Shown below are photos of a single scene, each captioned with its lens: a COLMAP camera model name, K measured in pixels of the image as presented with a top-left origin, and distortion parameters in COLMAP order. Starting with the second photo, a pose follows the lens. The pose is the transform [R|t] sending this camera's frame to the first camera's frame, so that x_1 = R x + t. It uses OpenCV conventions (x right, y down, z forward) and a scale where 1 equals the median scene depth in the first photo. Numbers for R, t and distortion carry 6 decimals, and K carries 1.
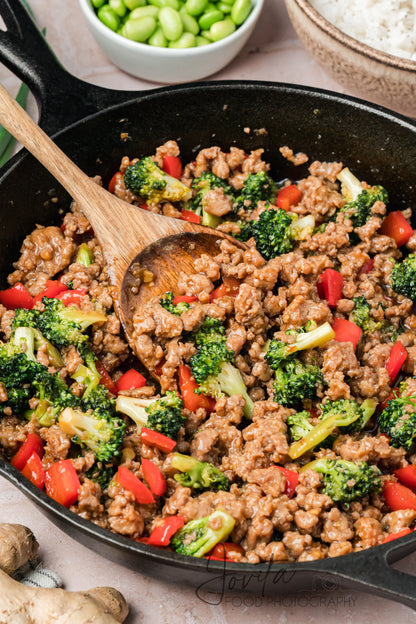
lens RADIAL K [[2554.3, 0, 208.2], [0, 2554.3, 314.1], [0, 0, 1]] dist [0.085922, 0.000000]
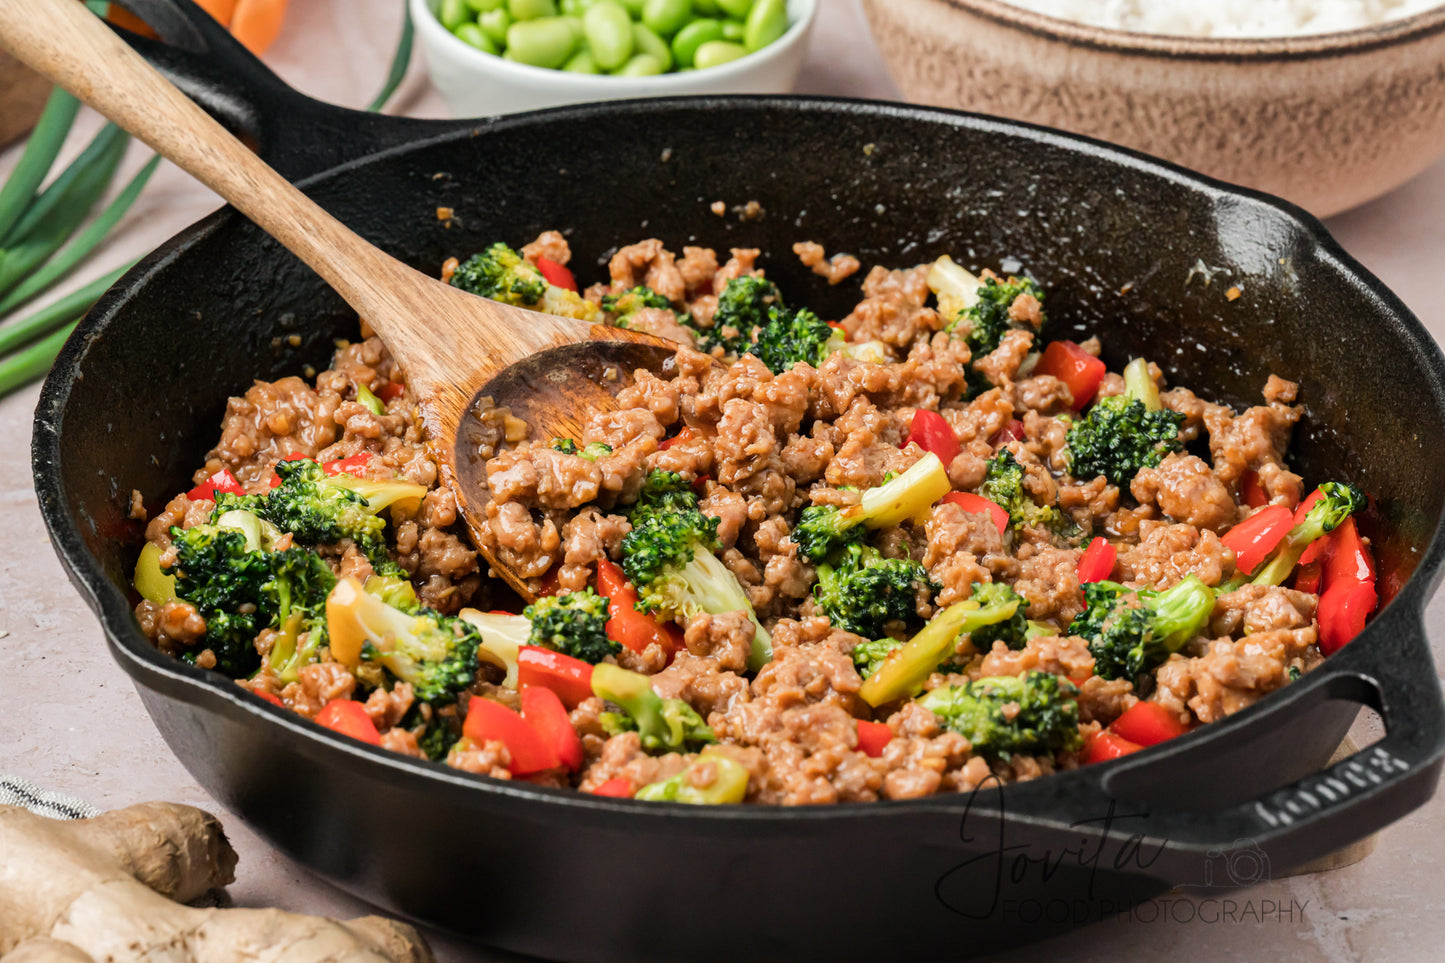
lens RADIAL K [[5915.0, 0, 727.6], [0, 5915.0, 481.1], [0, 0, 1]] dist [0.085922, 0.000000]
pose [[0.997914, -0.056089, 0.031948, -0.020355], [0.063579, 0.939581, -0.336370, 0.344285], [-0.011151, 0.337700, 0.941188, 0.044932]]
